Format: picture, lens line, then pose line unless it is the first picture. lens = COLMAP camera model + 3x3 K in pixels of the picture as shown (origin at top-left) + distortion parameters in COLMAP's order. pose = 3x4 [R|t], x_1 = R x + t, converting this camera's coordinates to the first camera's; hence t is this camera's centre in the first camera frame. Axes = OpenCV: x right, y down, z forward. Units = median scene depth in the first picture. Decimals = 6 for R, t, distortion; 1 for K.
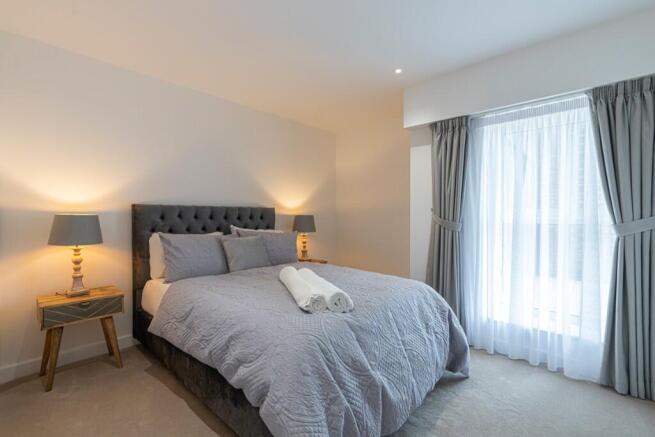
lens RADIAL K [[296.1, 0, 328.1], [0, 296.1, 220.4], [0, 0, 1]] dist [-0.002653, 0.000898]
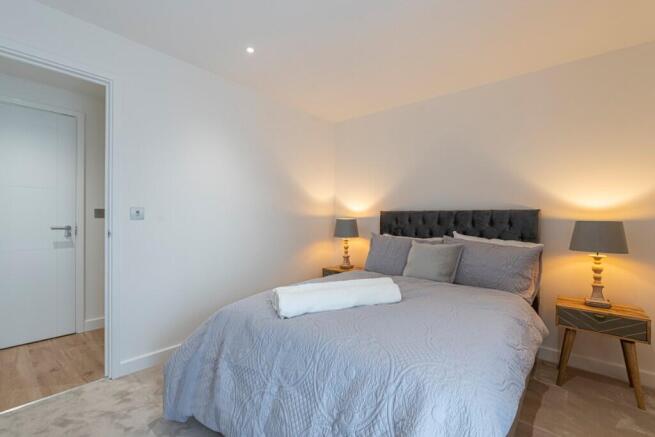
lens RADIAL K [[296.1, 0, 328.1], [0, 296.1, 220.4], [0, 0, 1]] dist [-0.002653, 0.000898]
pose [[0.002883, -0.000206, -0.999996, 0.122091], [-0.024468, 0.999701, -0.000276, -0.001444], [0.999696, 0.024469, 0.002877, 0.134497]]
